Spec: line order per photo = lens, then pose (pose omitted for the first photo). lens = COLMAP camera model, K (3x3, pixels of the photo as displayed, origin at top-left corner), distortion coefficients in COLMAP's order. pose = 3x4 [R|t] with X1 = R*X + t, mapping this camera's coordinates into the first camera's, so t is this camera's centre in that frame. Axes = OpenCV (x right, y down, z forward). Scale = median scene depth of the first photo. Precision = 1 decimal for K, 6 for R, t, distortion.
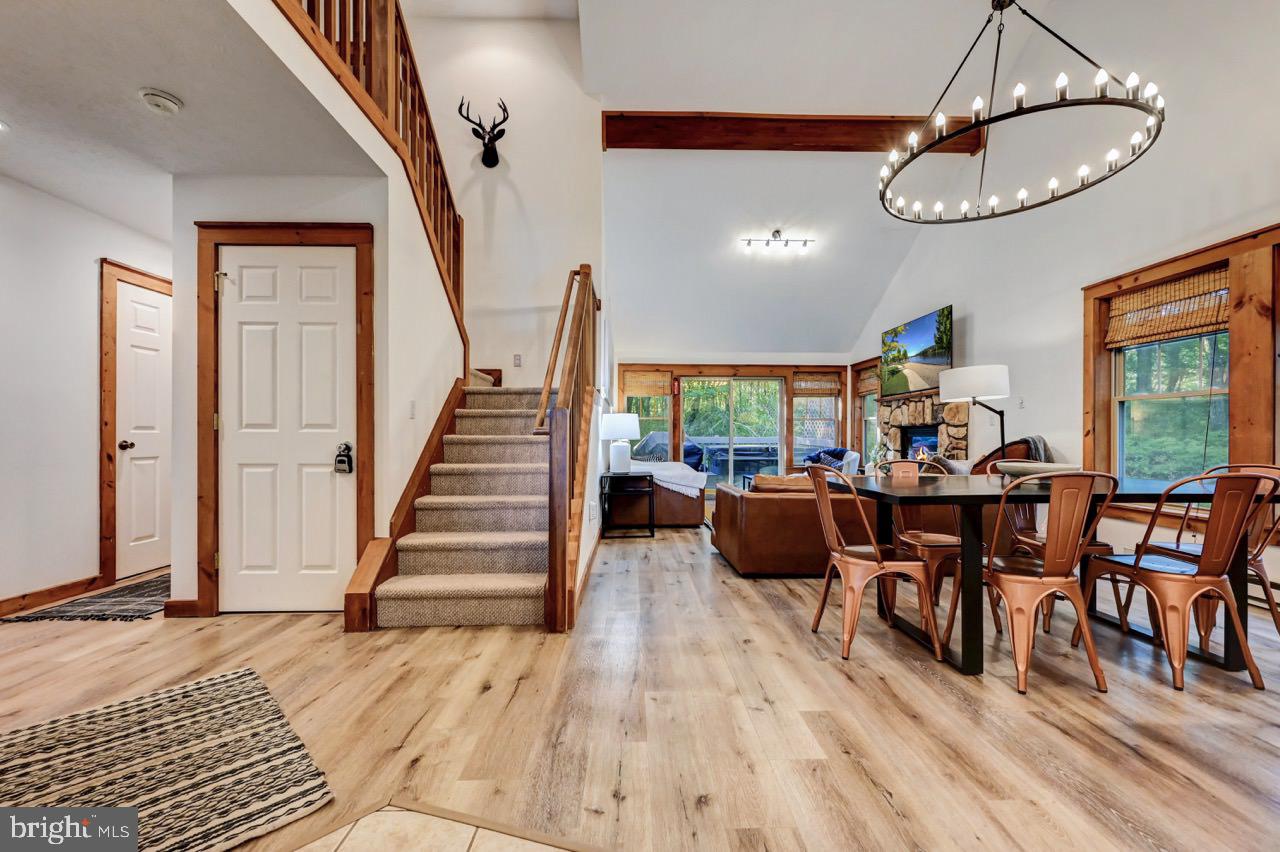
lens RADIAL K [[514.7, 0, 646.1], [0, 514.7, 434.6], [0, 0, 1]] dist [0.000533, -0.000112]
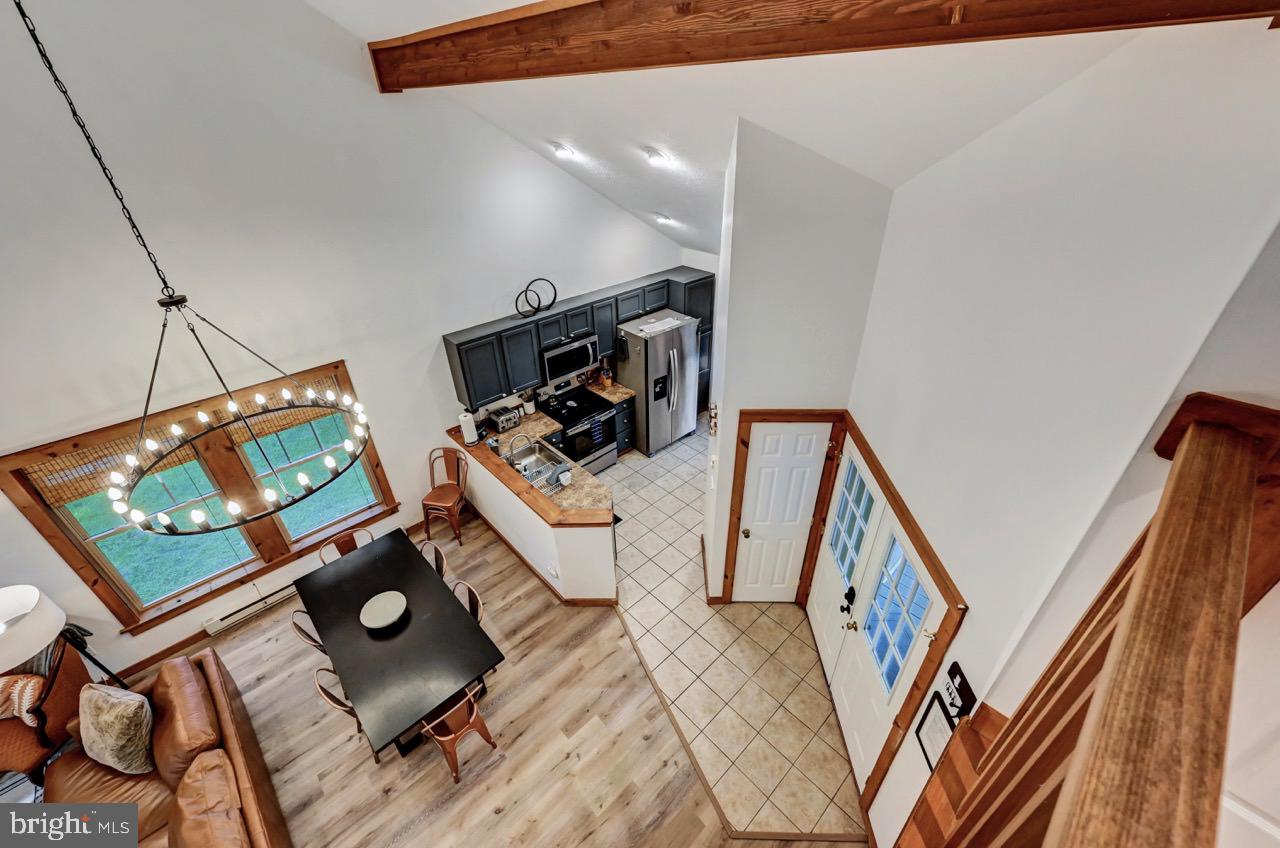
lens RADIAL K [[514.7, 0, 642.7], [0, 514.7, 423.1], [0, 0, 1]] dist [0.000533, -0.000112]
pose [[-0.663930, -0.388325, 0.639063, -0.343344], [0.016199, 0.846927, 0.531463, -0.767627], [-0.747620, 0.363206, -0.556009, 0.660086]]
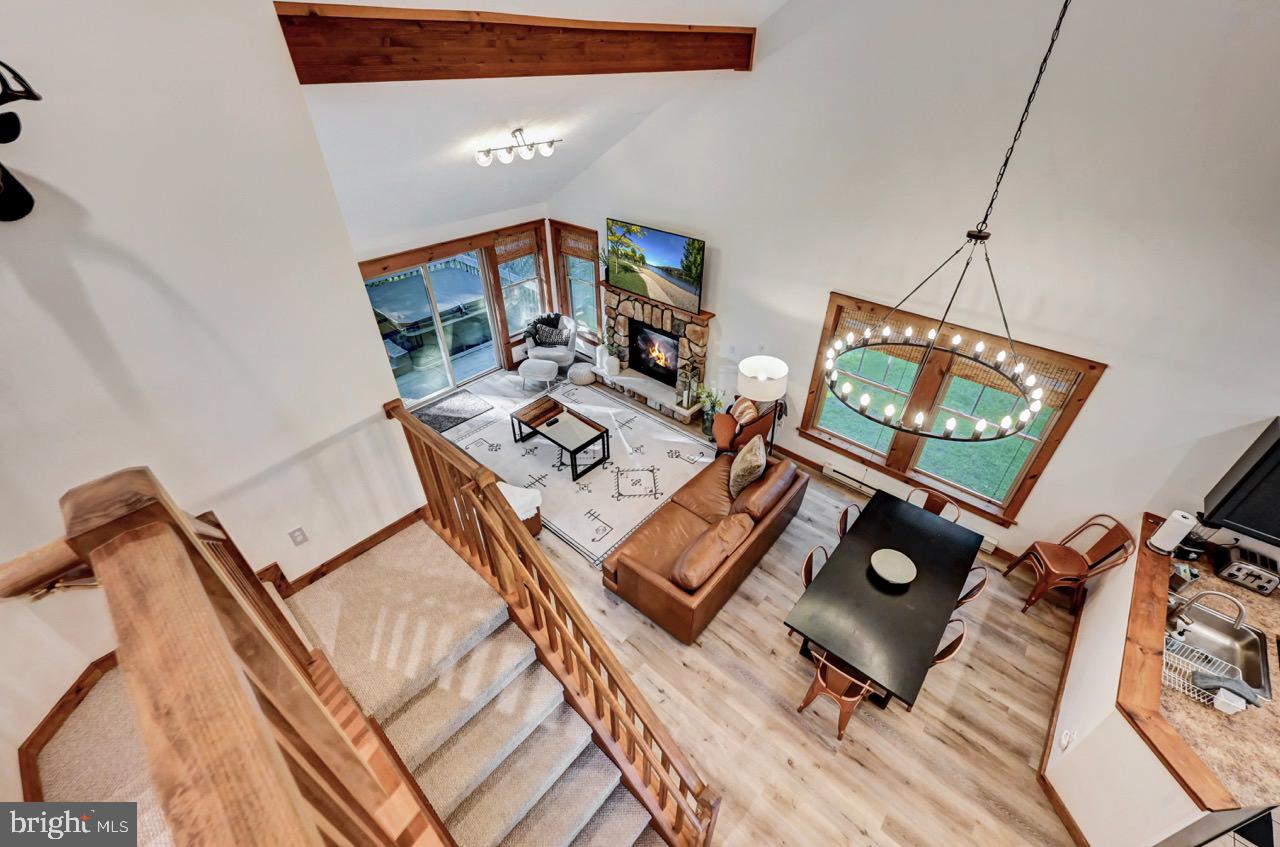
lens RADIAL K [[514.7, 0, 638.3], [0, 514.7, 420.2], [0, 0, 1]] dist [0.000533, -0.000112]
pose [[0.689883, -0.423713, 0.586966, -0.342139], [0.001622, 0.811717, 0.584049, -0.775061], [-0.723919, -0.401973, 0.560677, 0.525793]]
